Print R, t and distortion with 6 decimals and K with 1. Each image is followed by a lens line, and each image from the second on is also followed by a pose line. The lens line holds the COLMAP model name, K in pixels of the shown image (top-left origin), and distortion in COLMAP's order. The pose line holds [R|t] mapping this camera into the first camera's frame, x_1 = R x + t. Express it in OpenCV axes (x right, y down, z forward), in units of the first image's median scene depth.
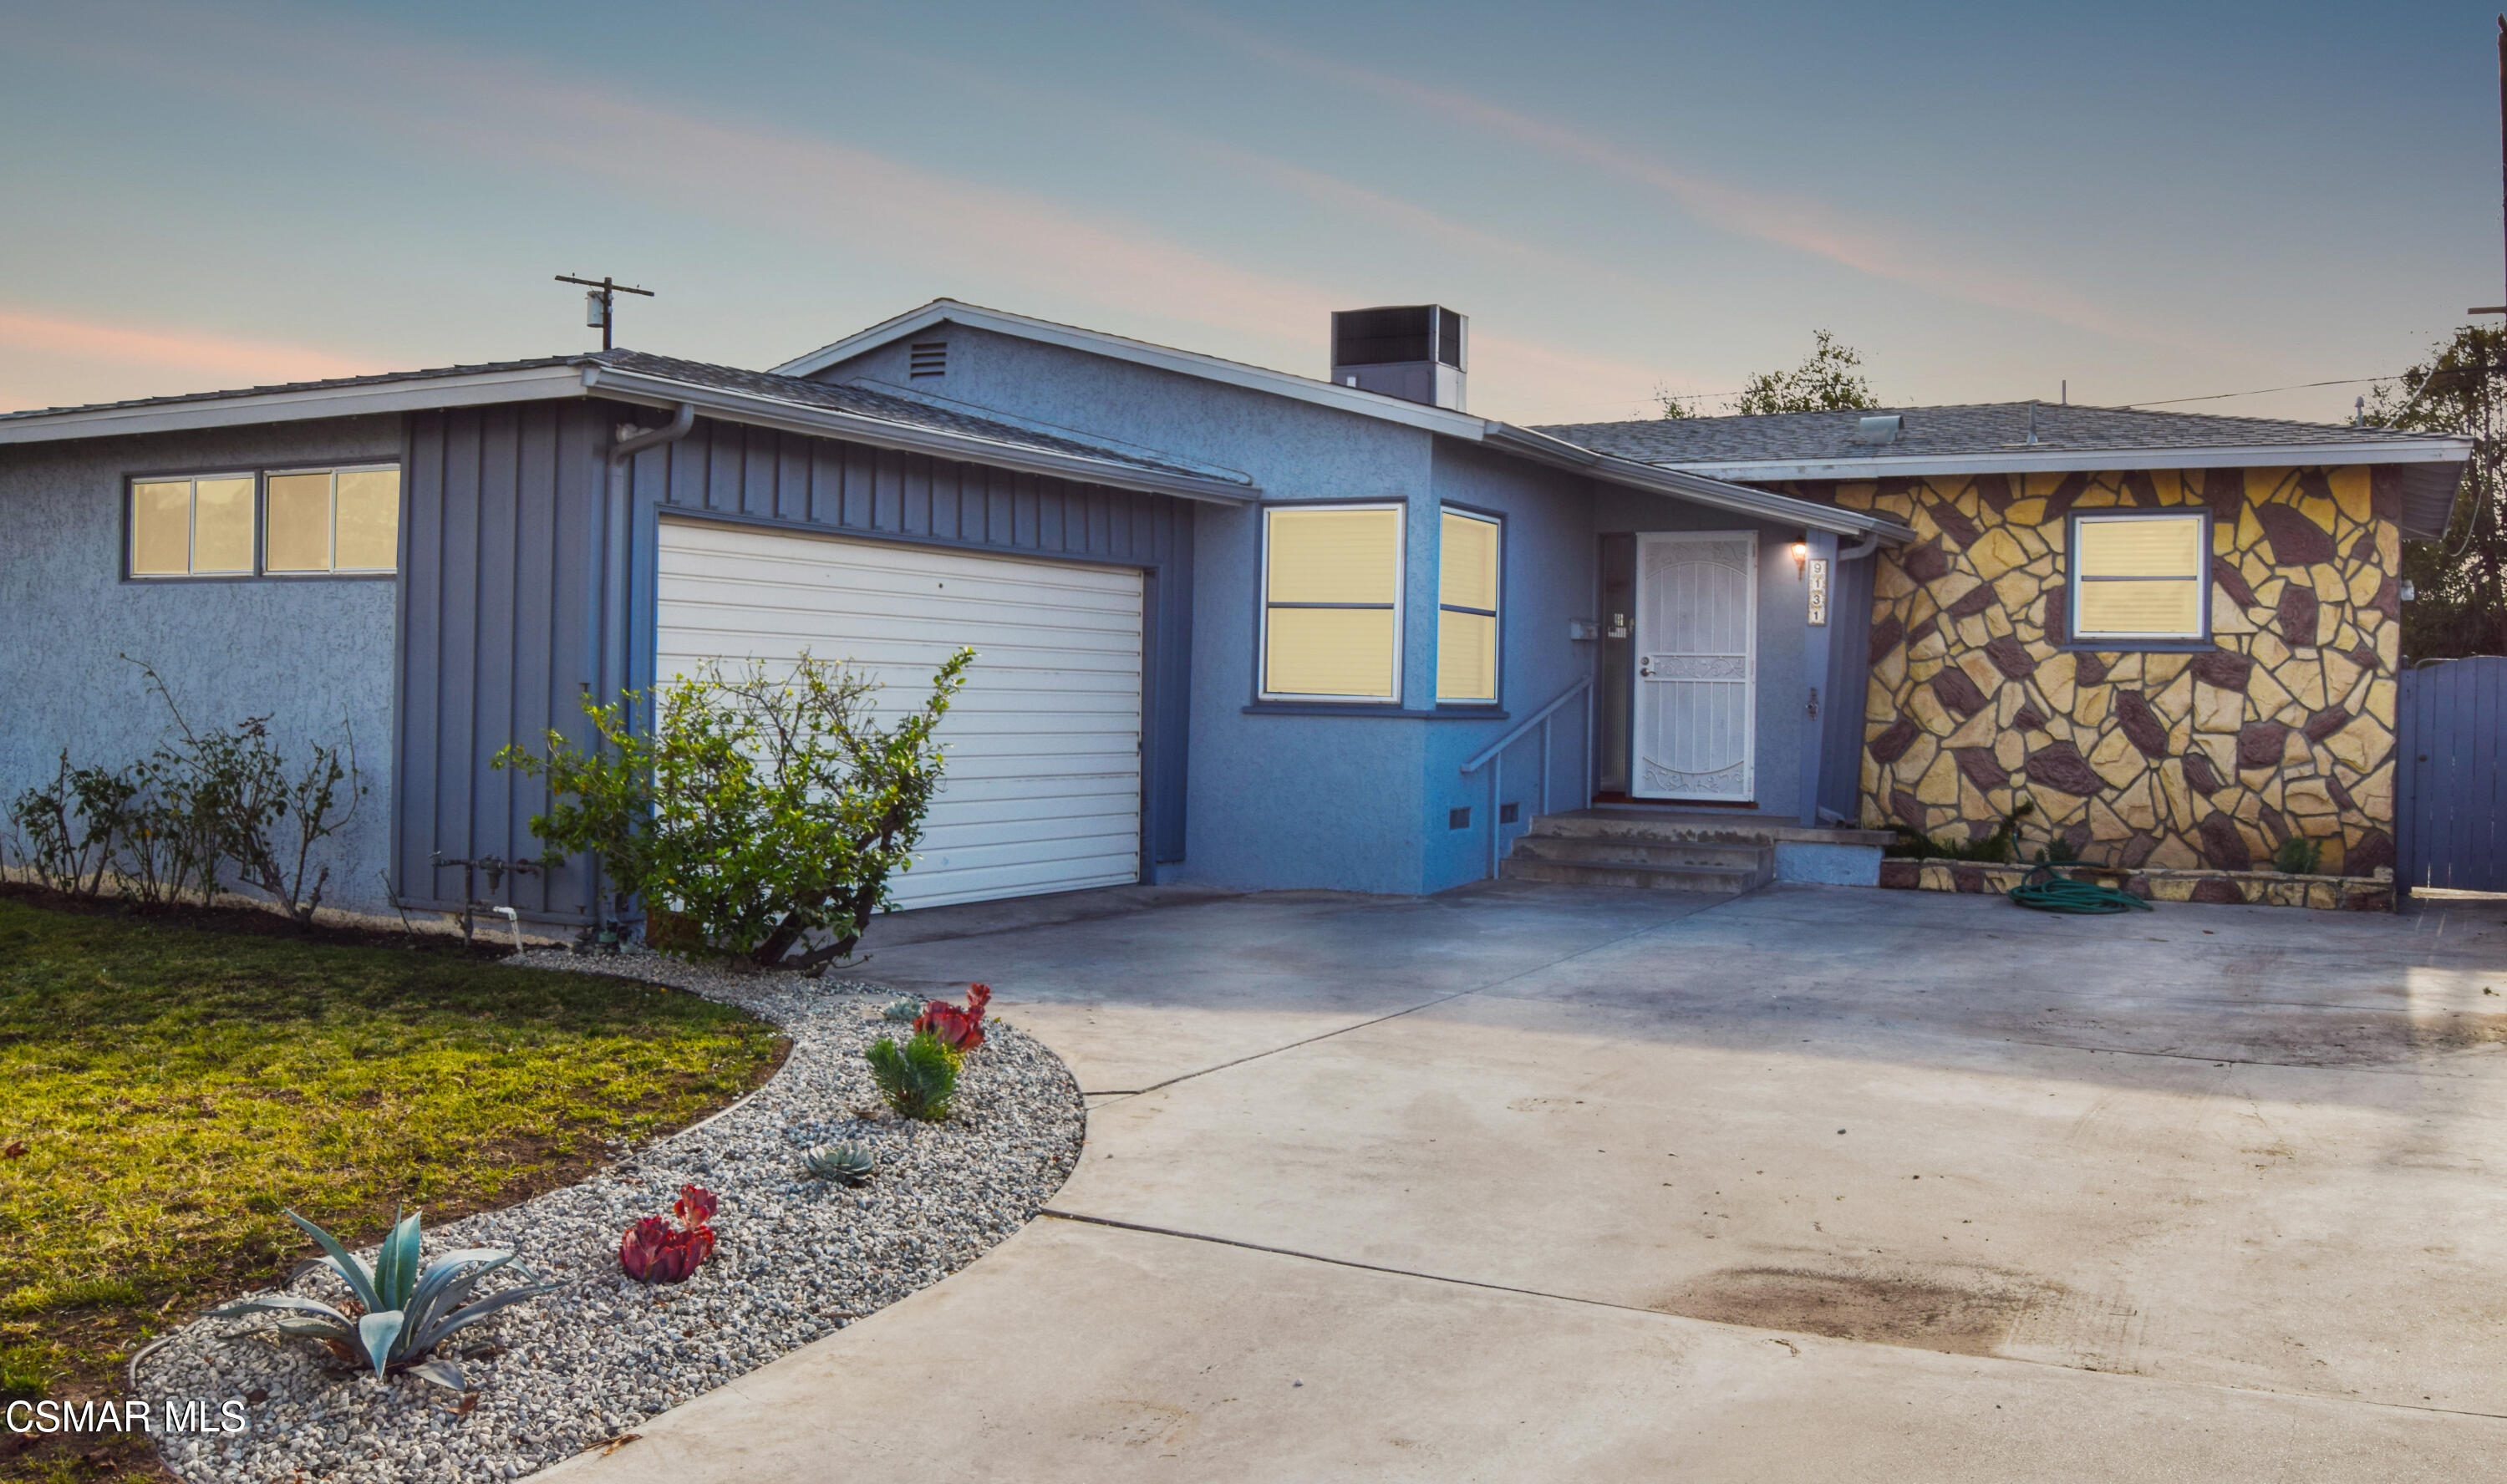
lens RADIAL K [[2021.0, 0, 1260.2], [0, 2021.0, 736.0], [0, 0, 1]] dist [-0.085586, 0.033024]
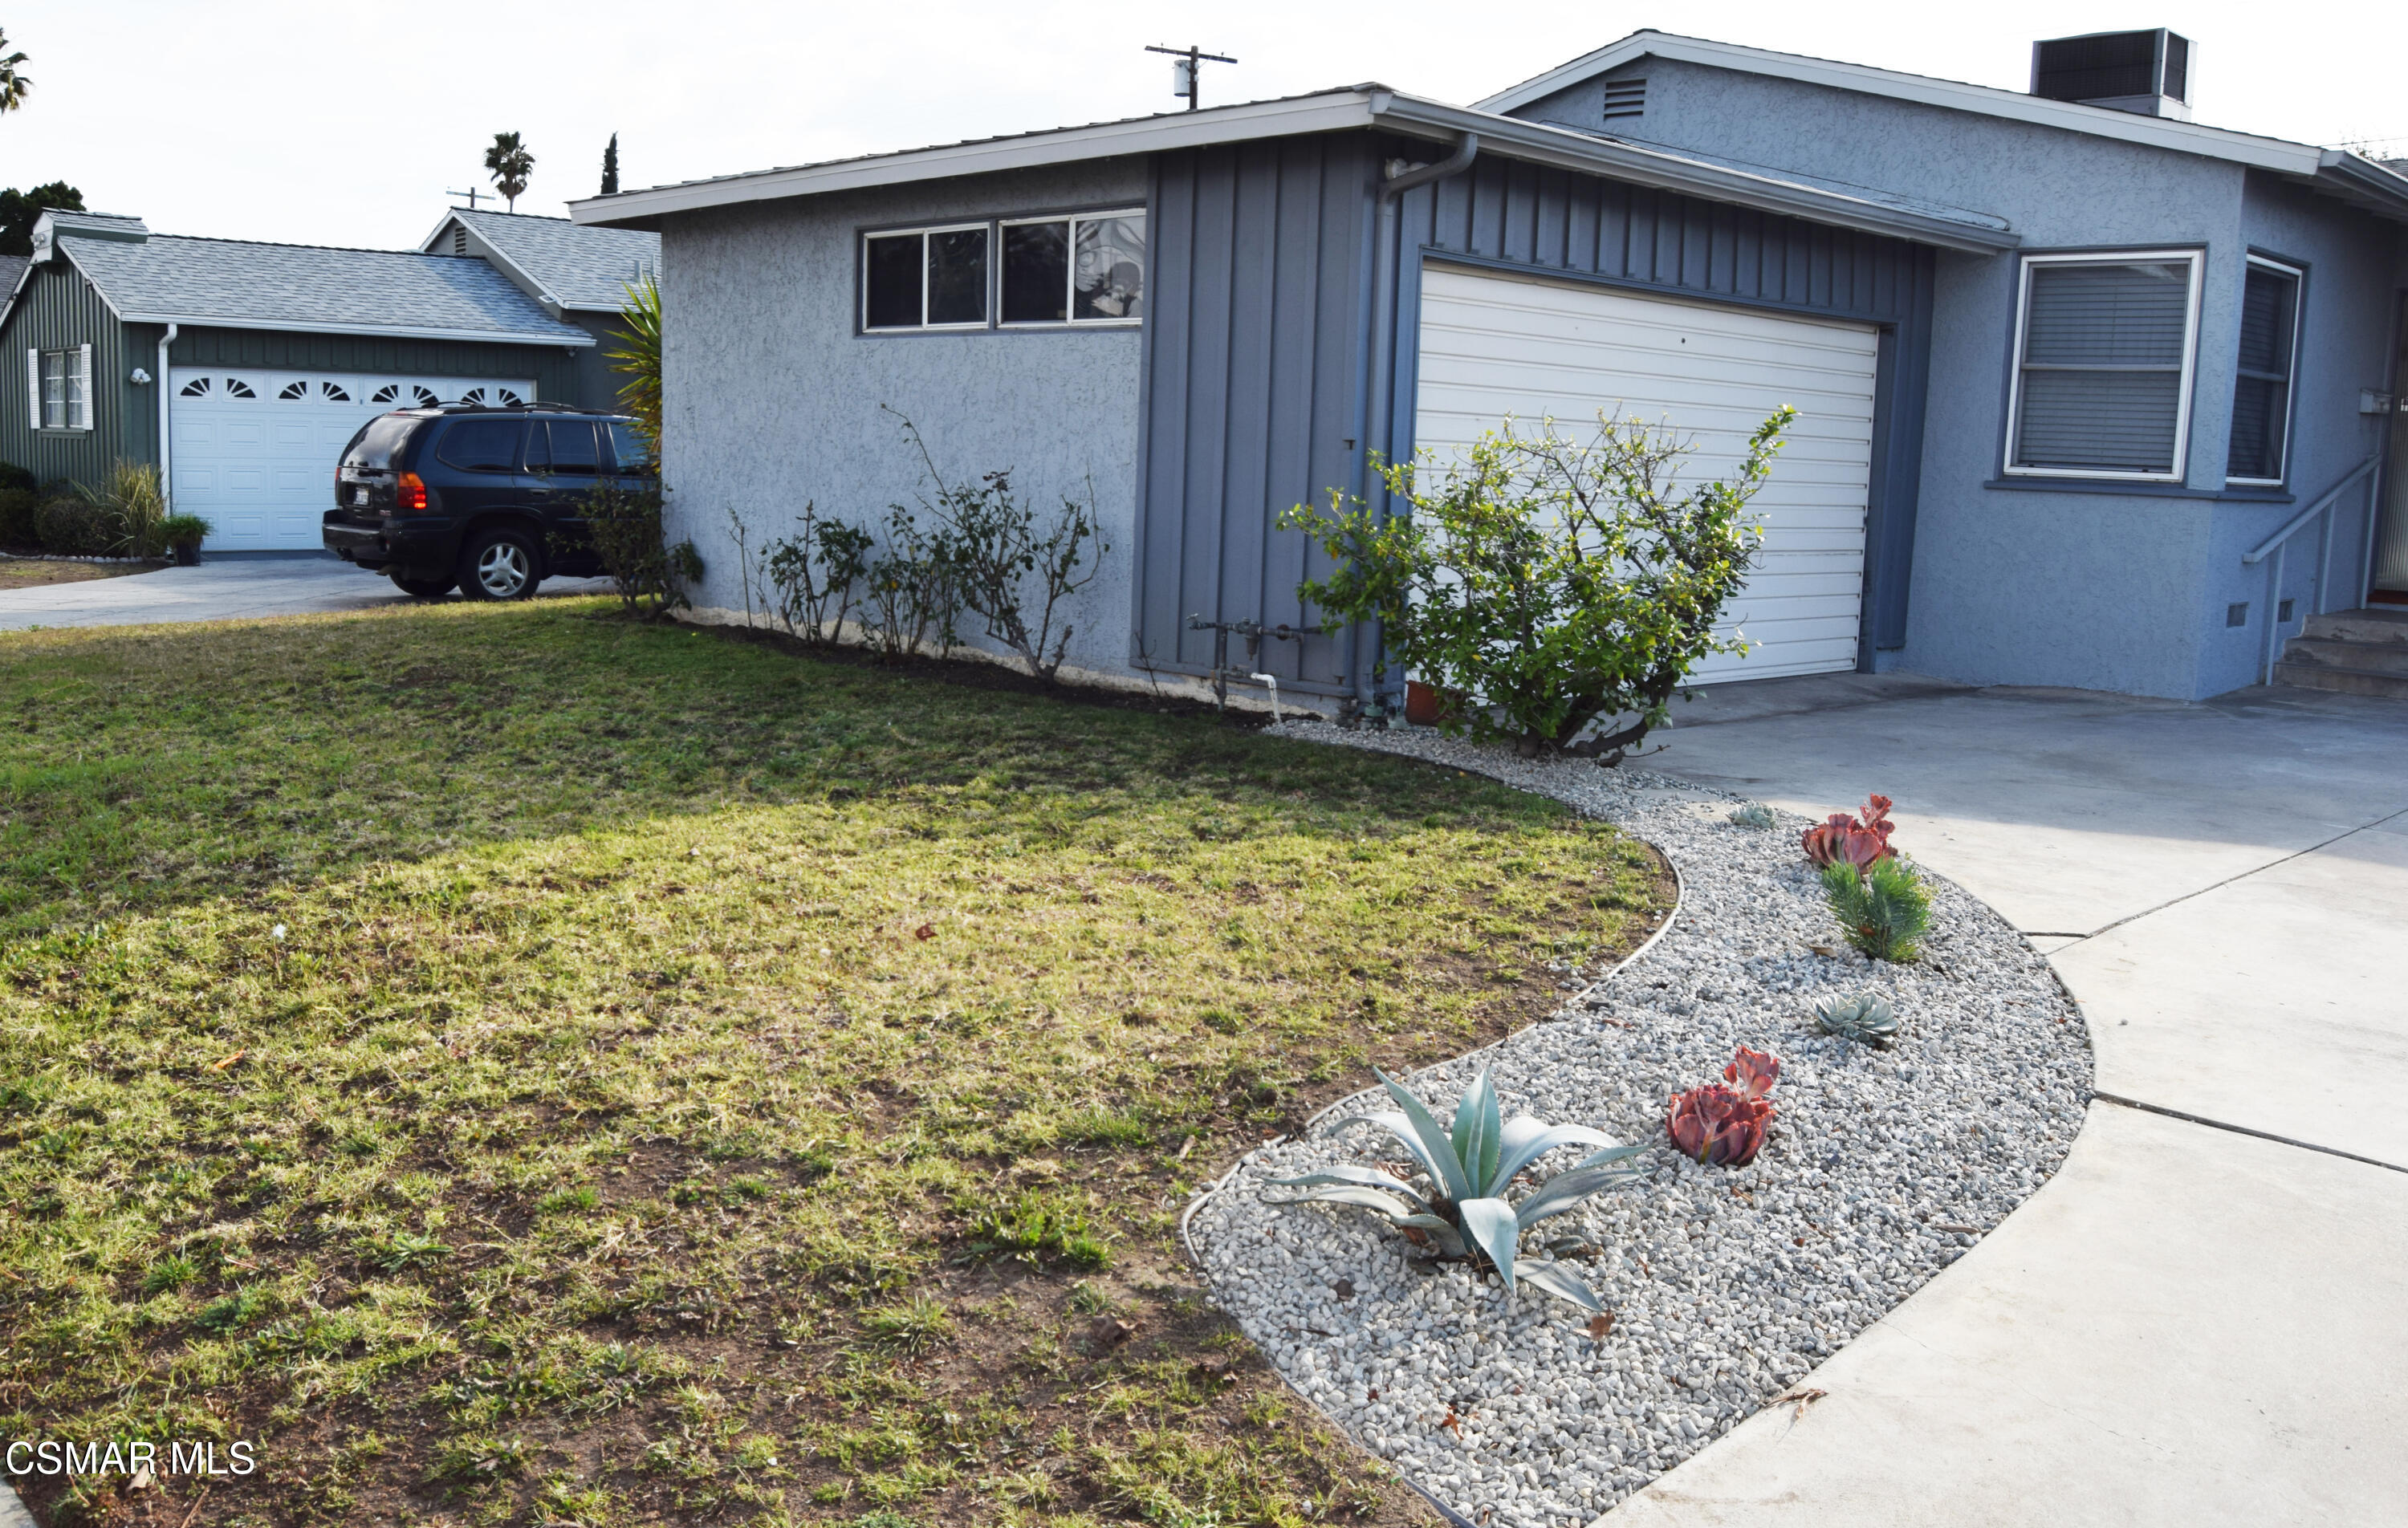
lens RADIAL K [[2004.4, 0, 1200.0], [0, 2004.4, 756.6], [0, 0, 1]] dist [-0.076081, 0.019775]
pose [[0.952264, 0.057786, -0.299756, -0.103135], [-0.019763, 0.991530, 0.128362, 0.001530], [0.304634, -0.116310, 0.945341, 0.065632]]
